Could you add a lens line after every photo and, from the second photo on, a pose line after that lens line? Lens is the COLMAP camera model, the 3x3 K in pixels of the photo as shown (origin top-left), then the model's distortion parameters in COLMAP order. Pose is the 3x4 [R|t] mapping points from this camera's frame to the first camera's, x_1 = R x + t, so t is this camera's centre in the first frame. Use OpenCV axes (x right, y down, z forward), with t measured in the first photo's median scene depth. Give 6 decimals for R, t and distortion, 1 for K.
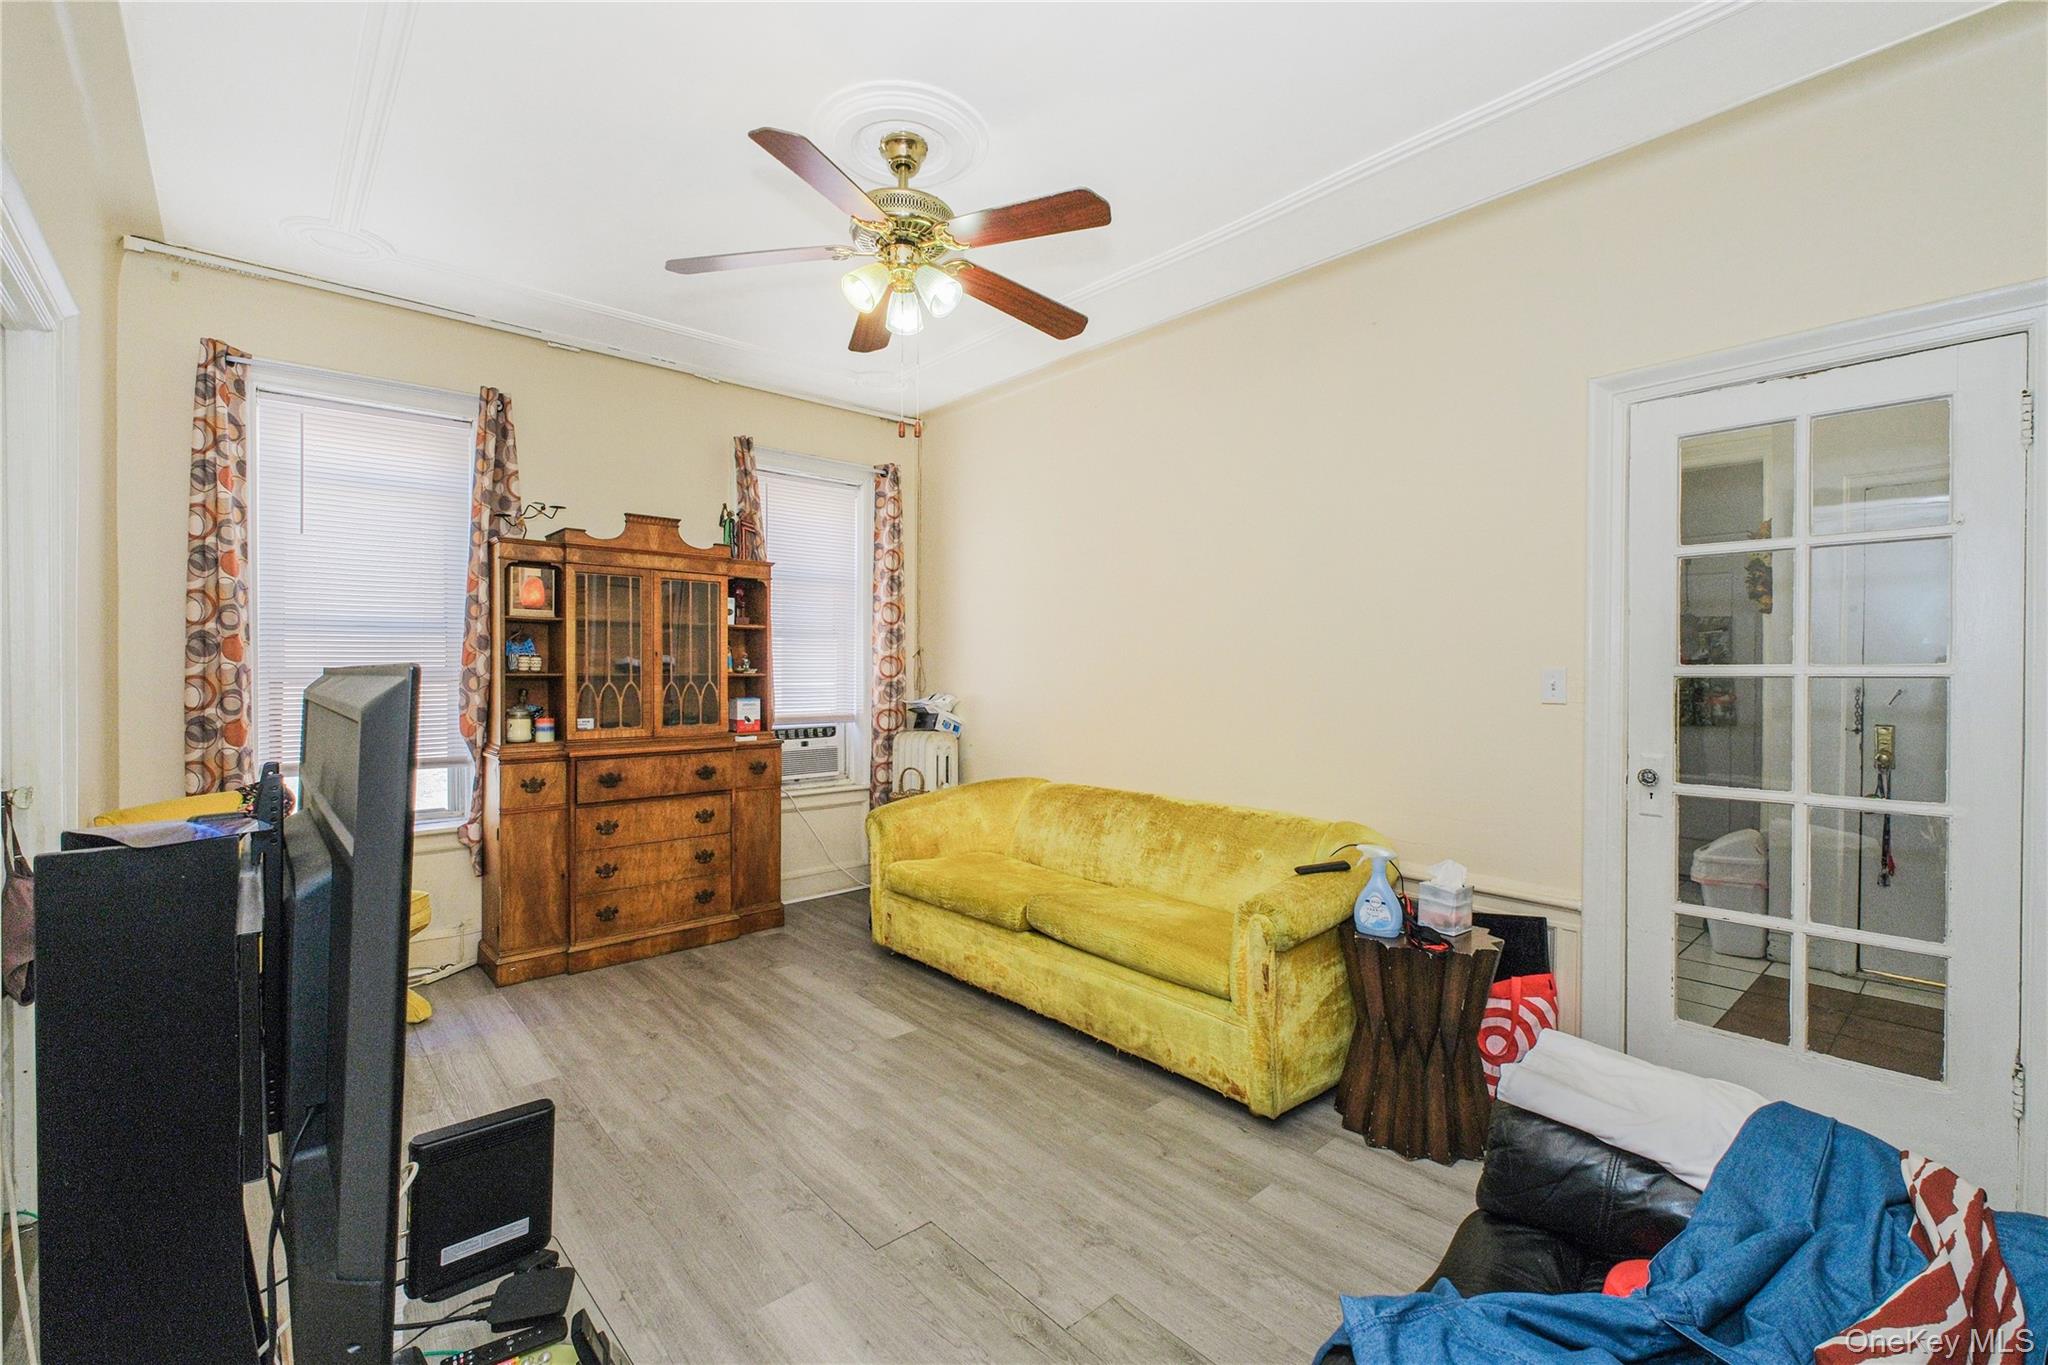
lens RADIAL K [[879.4, 0, 1032.7], [0, 879.4, 672.9], [0, 0, 1]] dist [0.001353, 0.000189]
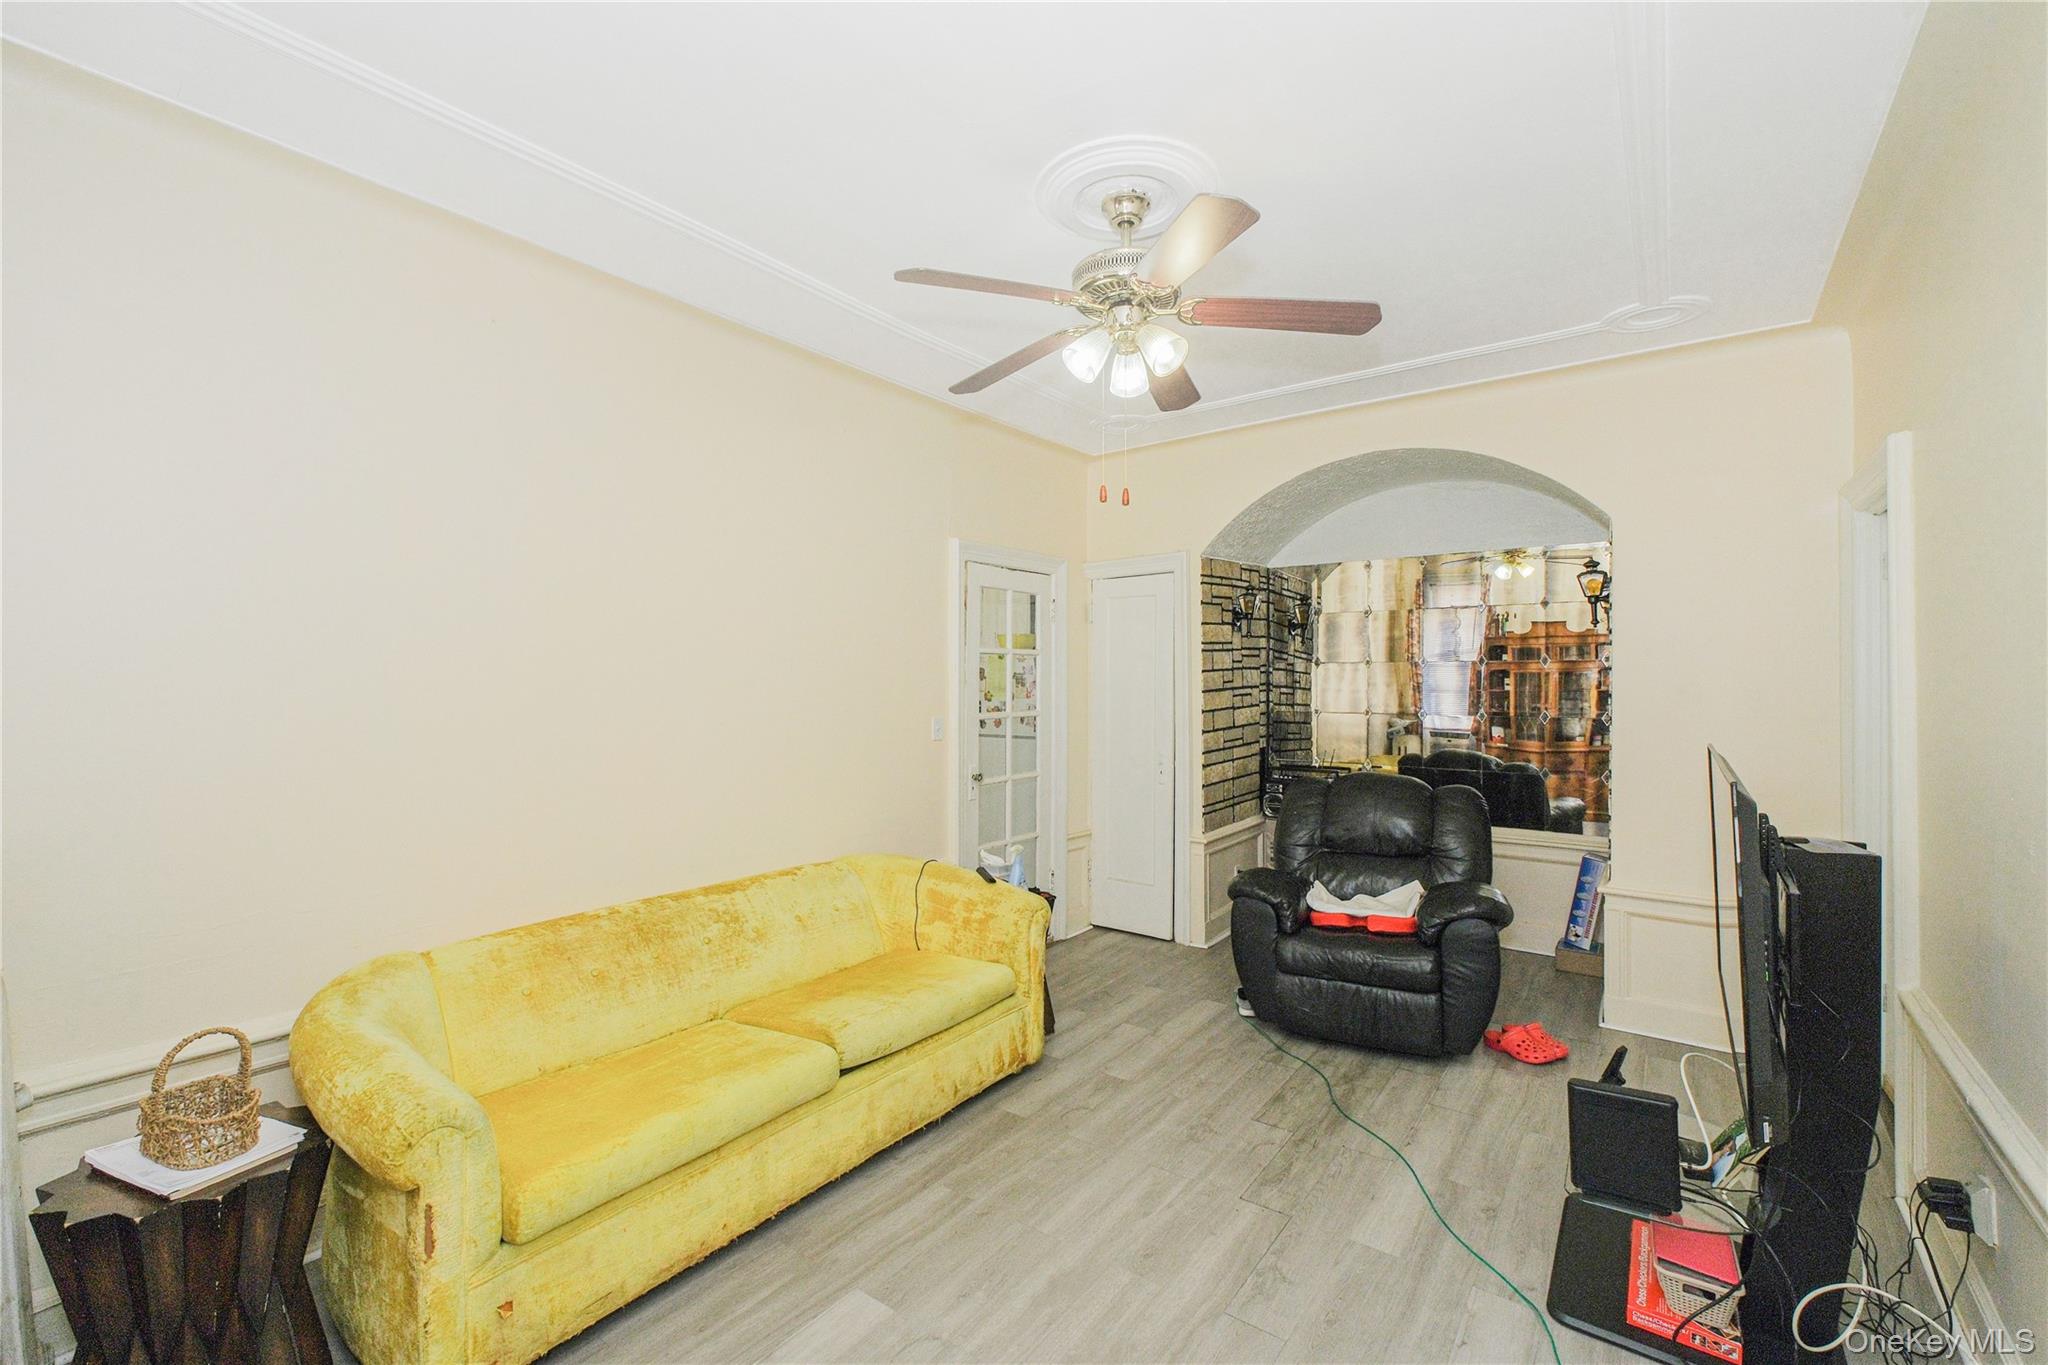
lens RADIAL K [[879.4, 0, 1033.0], [0, 879.4, 674.2], [0, 0, 1]] dist [0.001353, 0.000189]
pose [[-0.203893, 0.001466, 0.978992, -0.981824], [0.010352, 0.999946, 0.000658, -0.078530], [-0.978939, 0.010268, -0.203897, 1.199297]]
